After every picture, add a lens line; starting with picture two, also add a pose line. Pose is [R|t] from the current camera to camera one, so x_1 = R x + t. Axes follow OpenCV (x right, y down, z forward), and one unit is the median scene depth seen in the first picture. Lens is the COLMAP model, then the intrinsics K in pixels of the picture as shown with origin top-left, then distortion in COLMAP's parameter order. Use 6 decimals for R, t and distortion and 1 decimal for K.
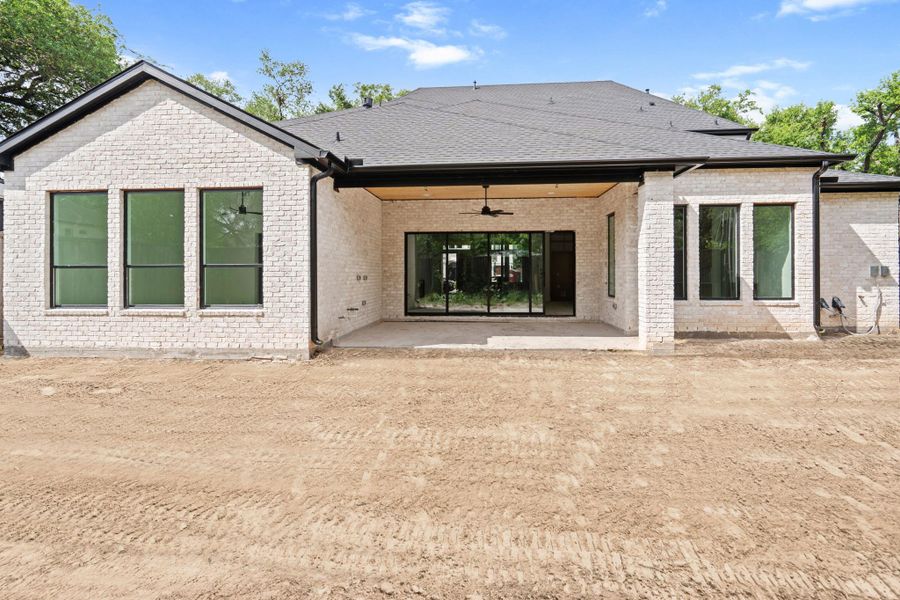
lens RADIAL K [[413.2, 0, 448.5], [0, 413.2, 271.9], [0, 0, 1]] dist [-0.001482, 0.000269]
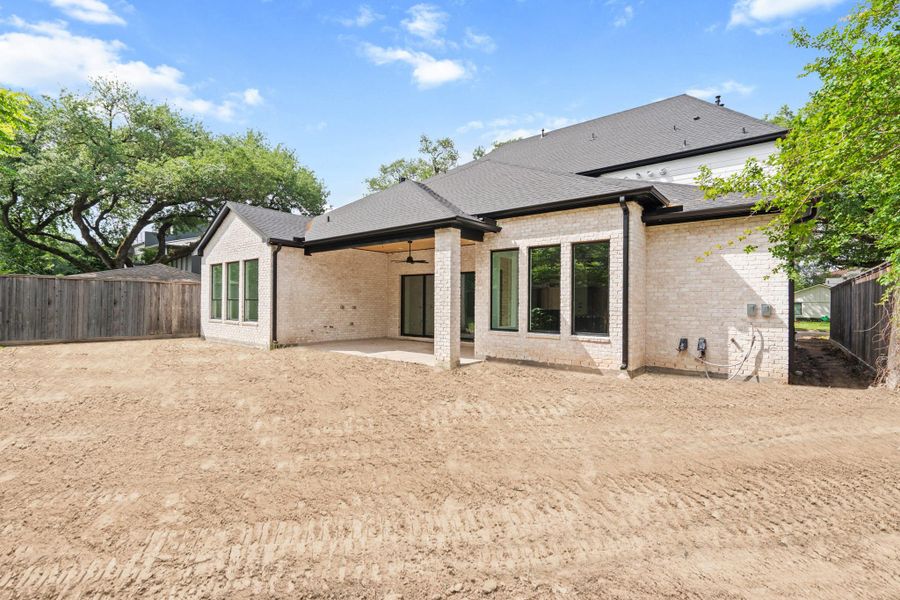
lens RADIAL K [[402.3, 0, 450.0], [0, 402.3, 300.0], [0, 0, 1]] dist [0.001096, 0.000431]
pose [[0.825163, 0.007238, -0.564848, 1.051273], [-0.012297, 0.999911, -0.005151, -0.010977], [0.564761, 0.011196, 0.825179, -0.021345]]
